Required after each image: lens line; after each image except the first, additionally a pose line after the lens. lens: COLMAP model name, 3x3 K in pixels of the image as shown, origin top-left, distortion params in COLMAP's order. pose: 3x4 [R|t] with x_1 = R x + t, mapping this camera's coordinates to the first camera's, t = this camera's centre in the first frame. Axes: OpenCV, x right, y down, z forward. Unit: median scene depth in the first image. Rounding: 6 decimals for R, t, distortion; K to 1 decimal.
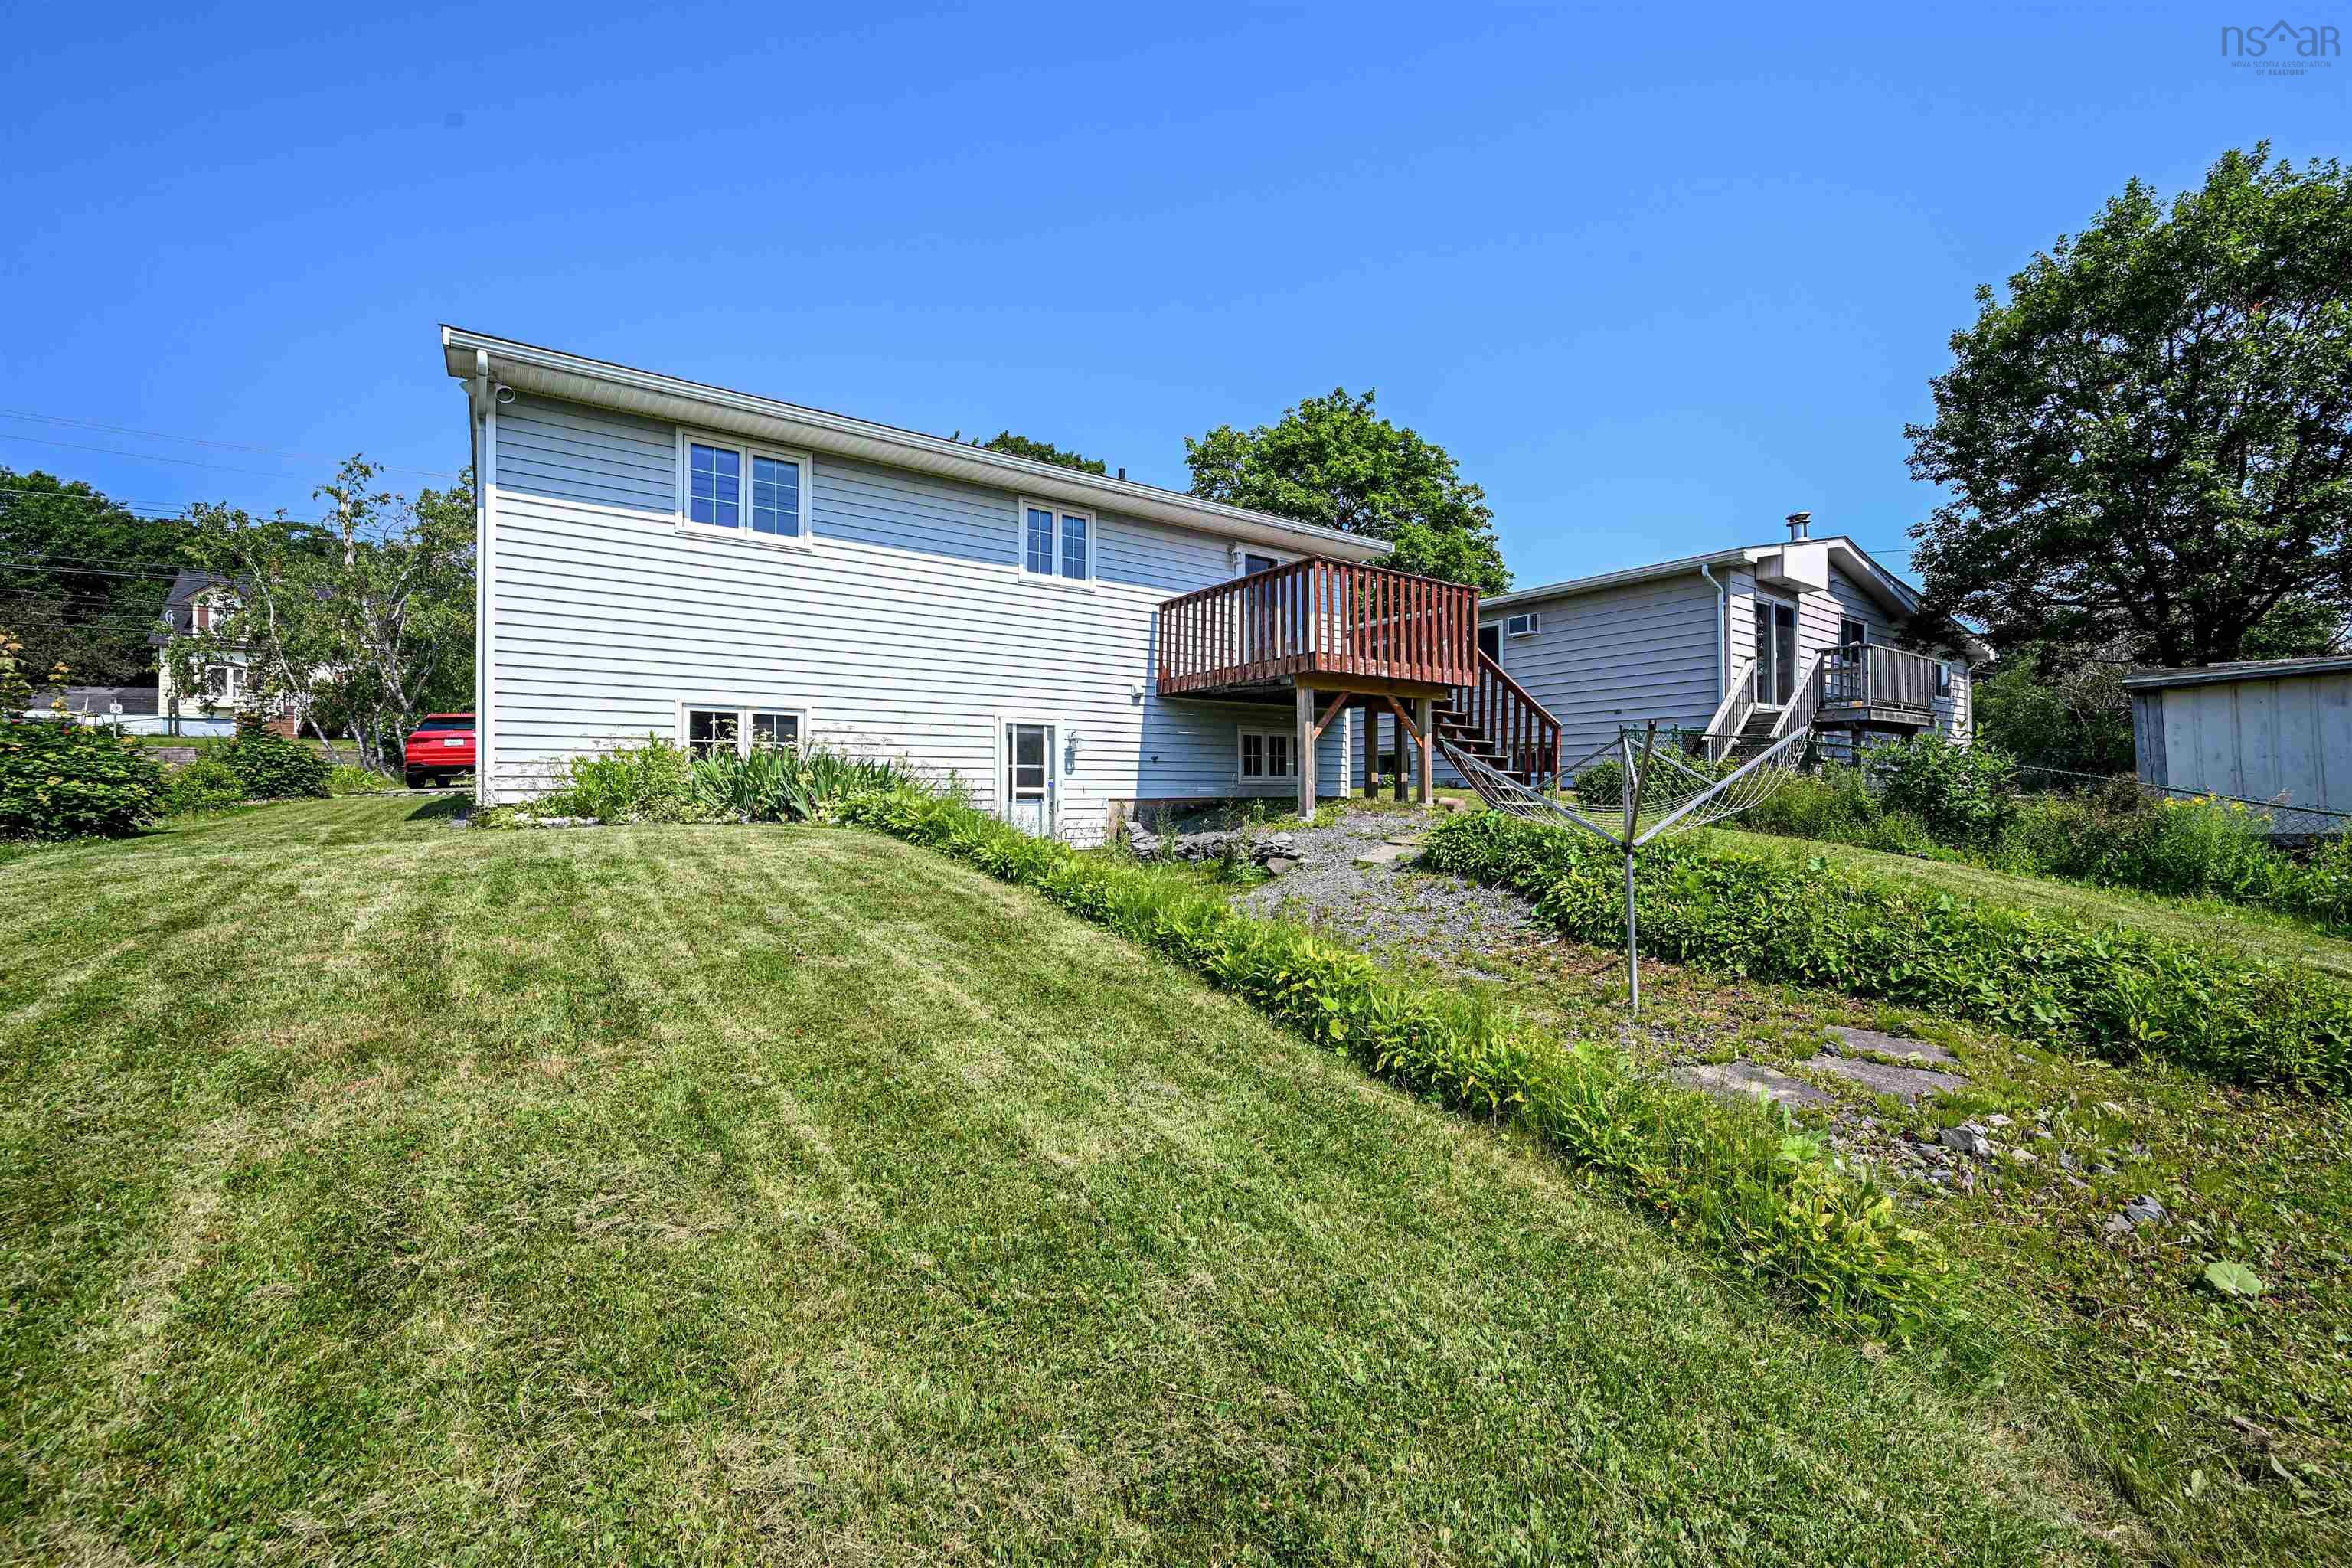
lens RADIAL K [[934.3, 0, 1182.6], [0, 934.3, 780.0], [0, 0, 1]] dist [0.001359, 0.000126]
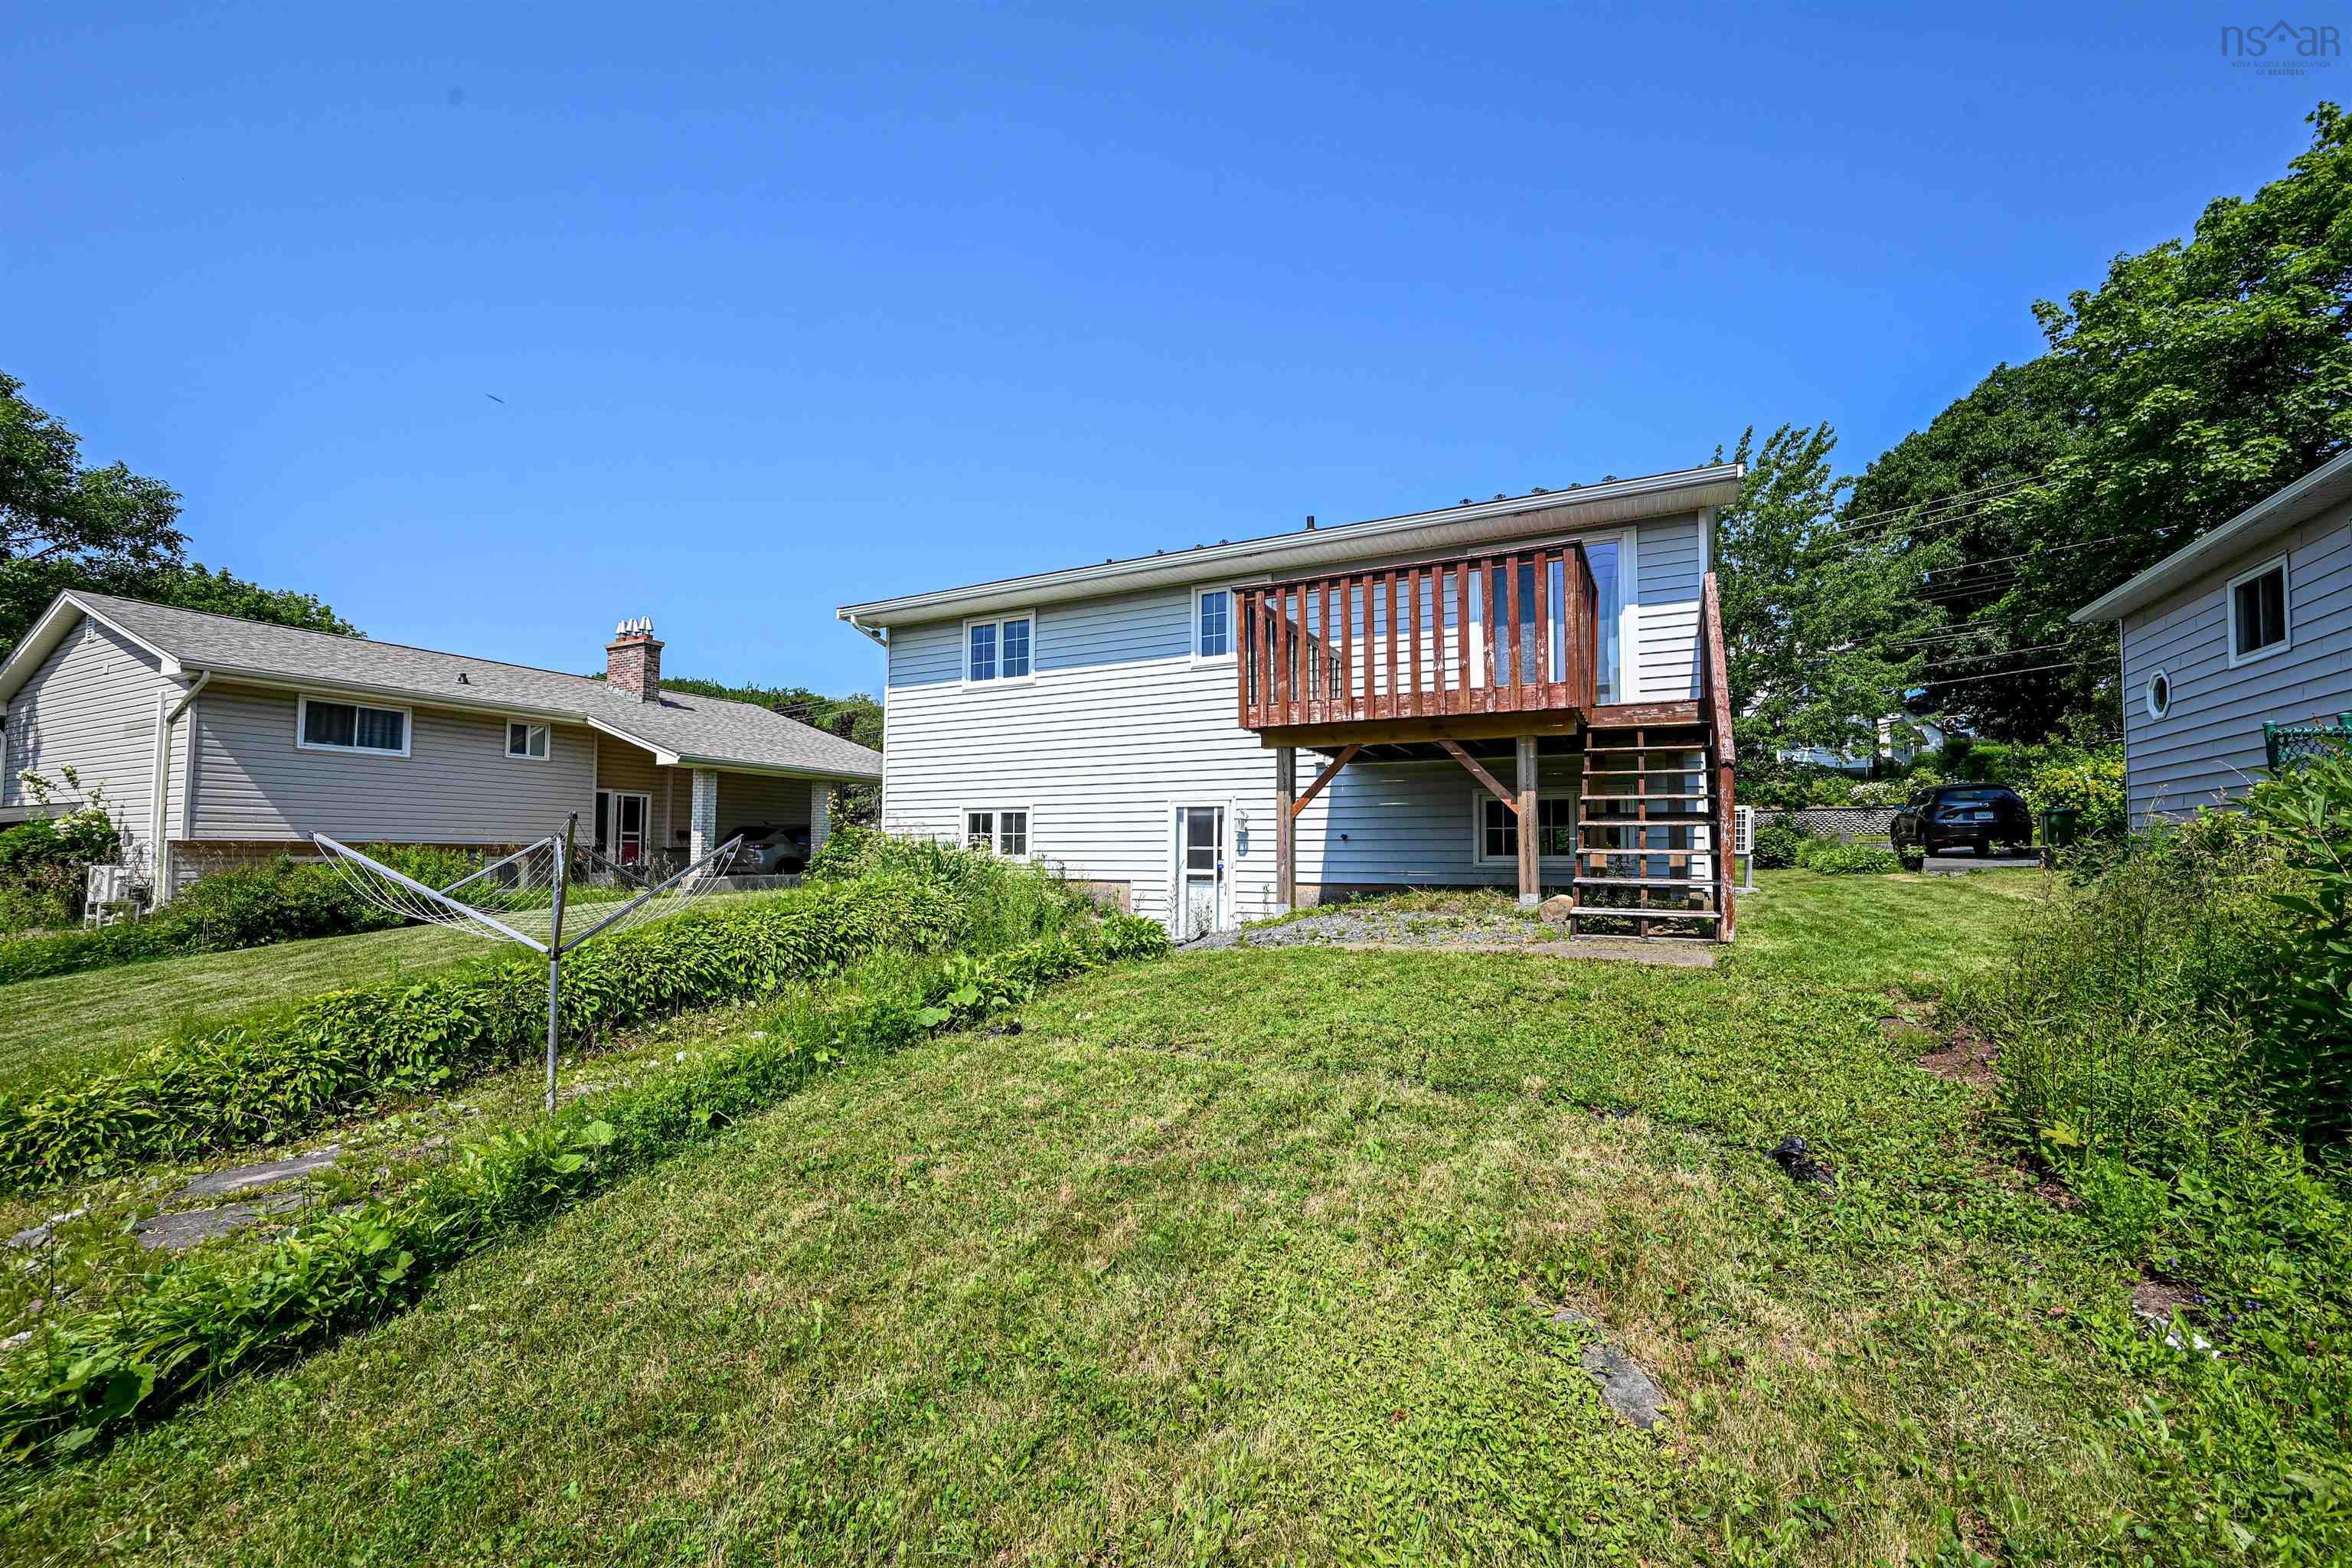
lens RADIAL K [[934.3, 0, 1191.1], [0, 934.3, 802.3], [0, 0, 1]] dist [0.001359, 0.000126]
pose [[0.463440, -0.059896, -0.884102, 0.831304], [0.000418, 0.997728, -0.067375, 0.004109], [0.886128, 0.030855, 0.462412, 0.605617]]
